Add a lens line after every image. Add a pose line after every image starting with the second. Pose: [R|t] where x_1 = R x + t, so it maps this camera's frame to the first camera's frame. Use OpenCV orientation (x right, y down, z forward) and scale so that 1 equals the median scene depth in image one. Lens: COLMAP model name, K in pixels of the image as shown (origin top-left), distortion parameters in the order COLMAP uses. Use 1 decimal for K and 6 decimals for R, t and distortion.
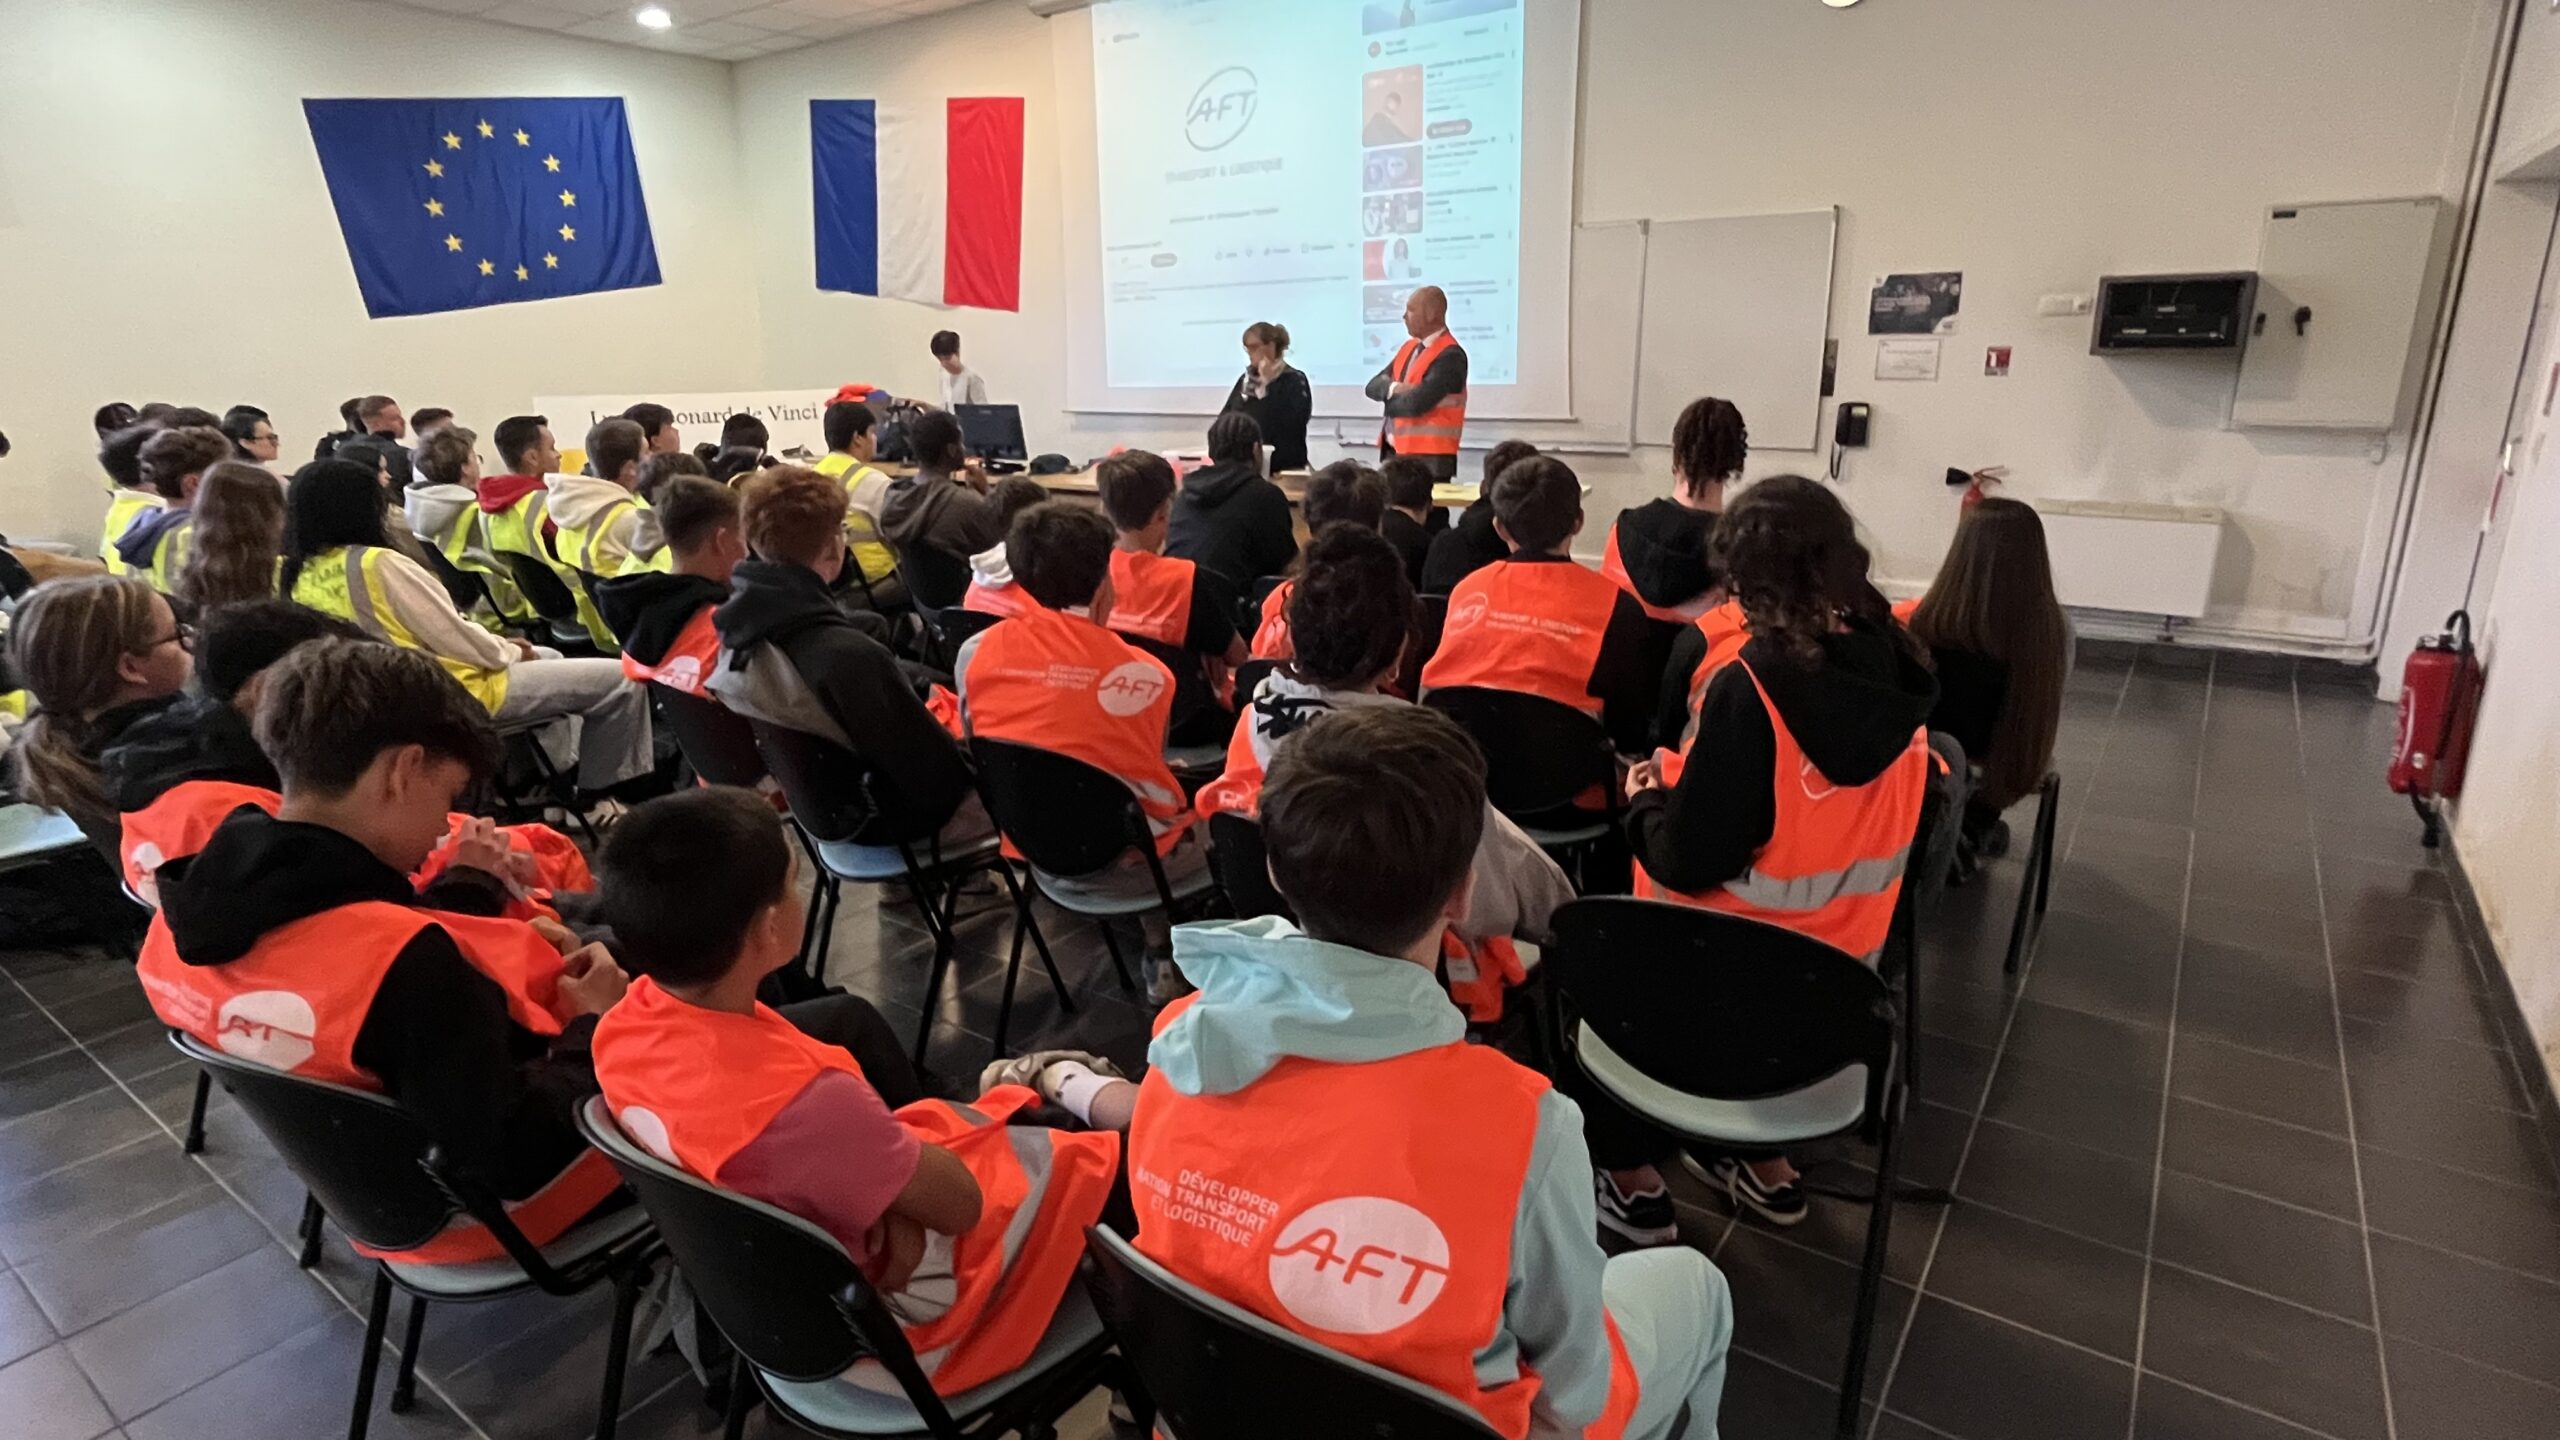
lens RADIAL K [[1290.8, 0, 1279.0], [0, 1290.8, 724.3], [0, 0, 1]] dist [0.001005, 0.000240]
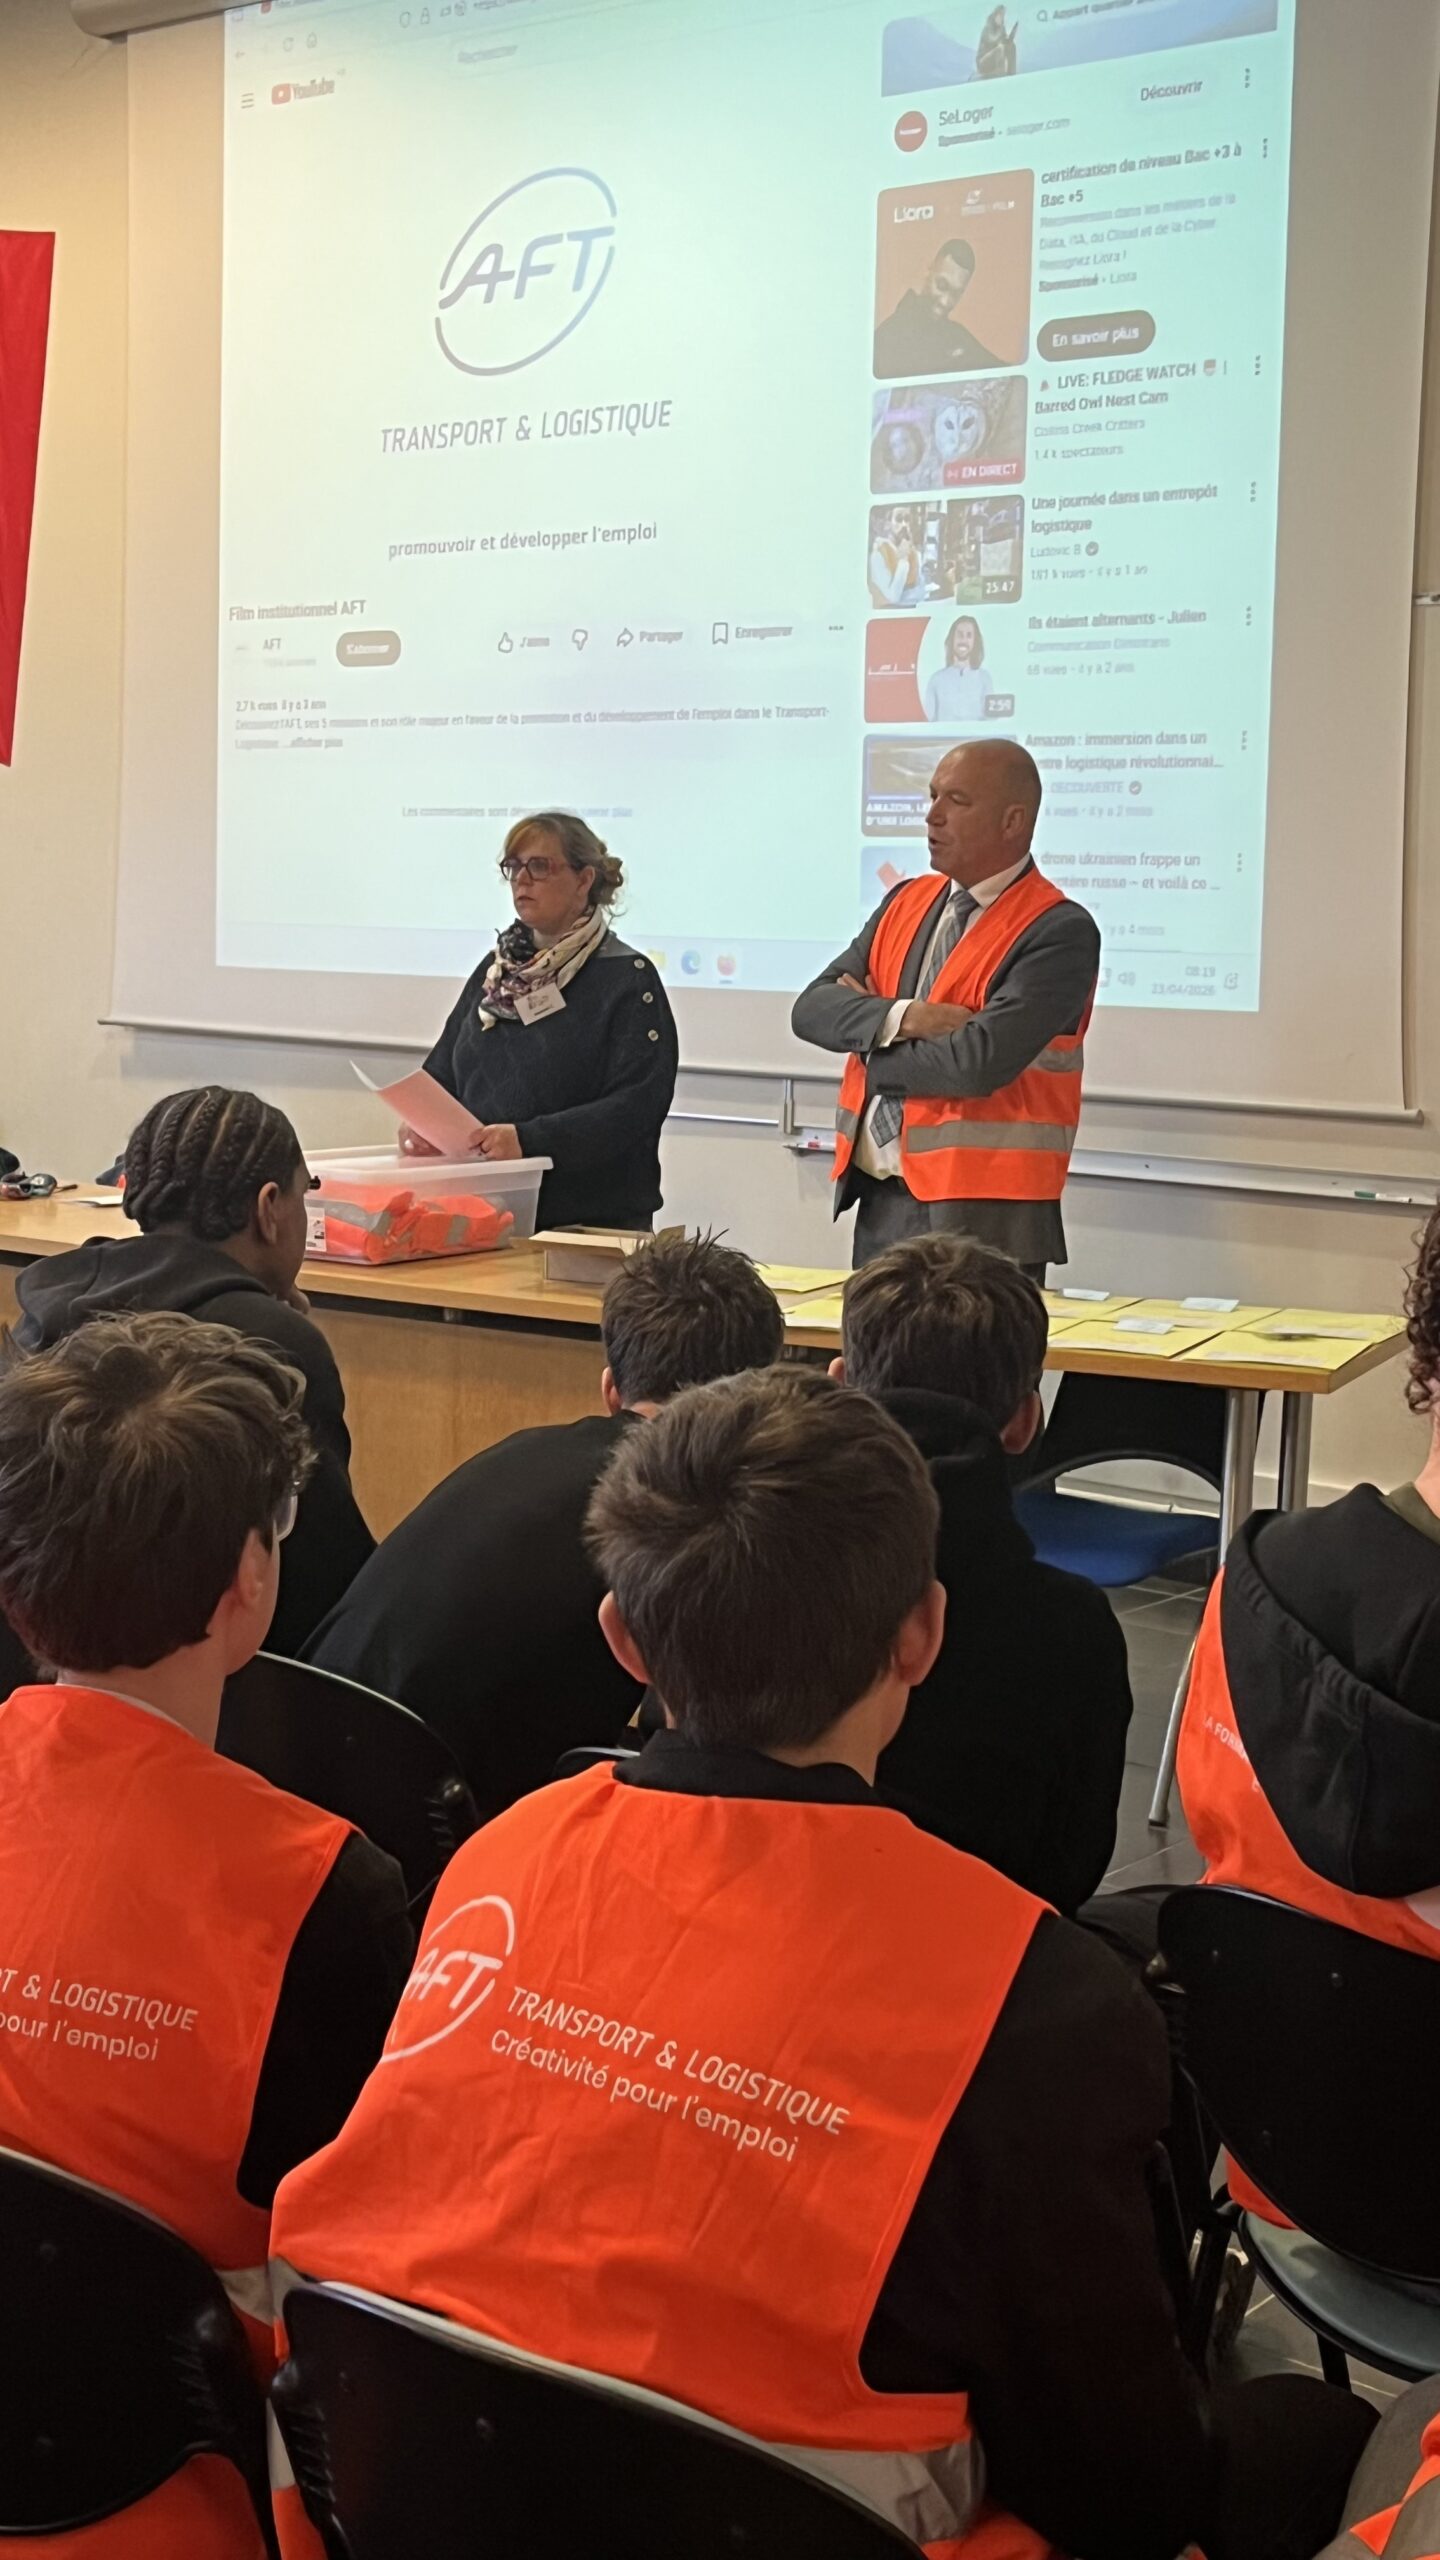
lens RADIAL K [[3193.5, 0, 719.7], [0, 3193.5, 1278.1], [0, 0, 1]] dist [0.017531, 0.000000]
pose [[0.997572, 0.050848, -0.047583, 0.080896], [-0.057690, 0.986122, -0.155675, -0.046337], [0.039007, 0.158042, 0.986662, 0.134403]]
